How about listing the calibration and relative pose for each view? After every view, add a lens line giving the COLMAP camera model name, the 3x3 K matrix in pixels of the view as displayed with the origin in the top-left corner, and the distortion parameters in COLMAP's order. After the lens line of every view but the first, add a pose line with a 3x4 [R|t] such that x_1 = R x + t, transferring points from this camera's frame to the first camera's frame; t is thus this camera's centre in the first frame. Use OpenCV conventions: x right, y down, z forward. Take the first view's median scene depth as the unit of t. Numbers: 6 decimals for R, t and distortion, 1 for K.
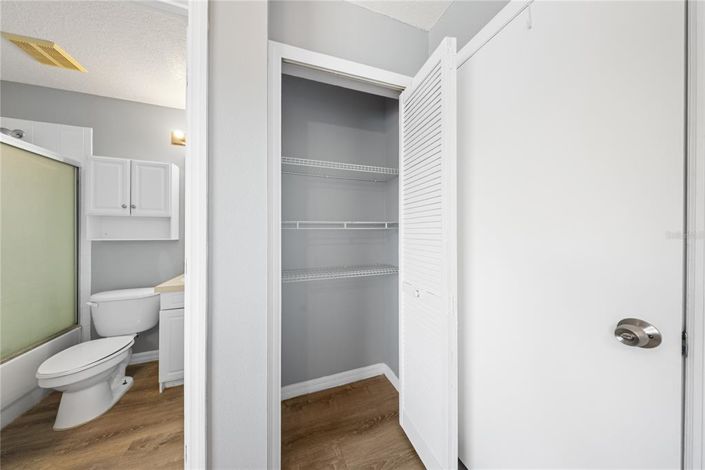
lens RADIAL K [[211.2, 0, 347.6], [0, 211.2, 232.8], [0, 0, 1]] dist [-0.000994, -0.000081]
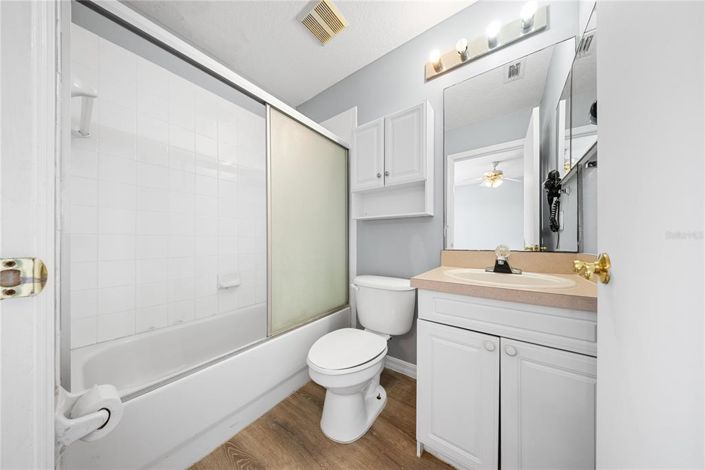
lens RADIAL K [[210.1, 0, 350.4], [0, 210.1, 236.8], [0, 0, 1]] dist [-0.001804, -0.000079]
pose [[0.556802, -0.014596, -0.830517, -0.451462], [-0.000196, 0.999843, -0.017703, 0.134699], [0.830645, 0.010020, 0.556712, 0.462453]]
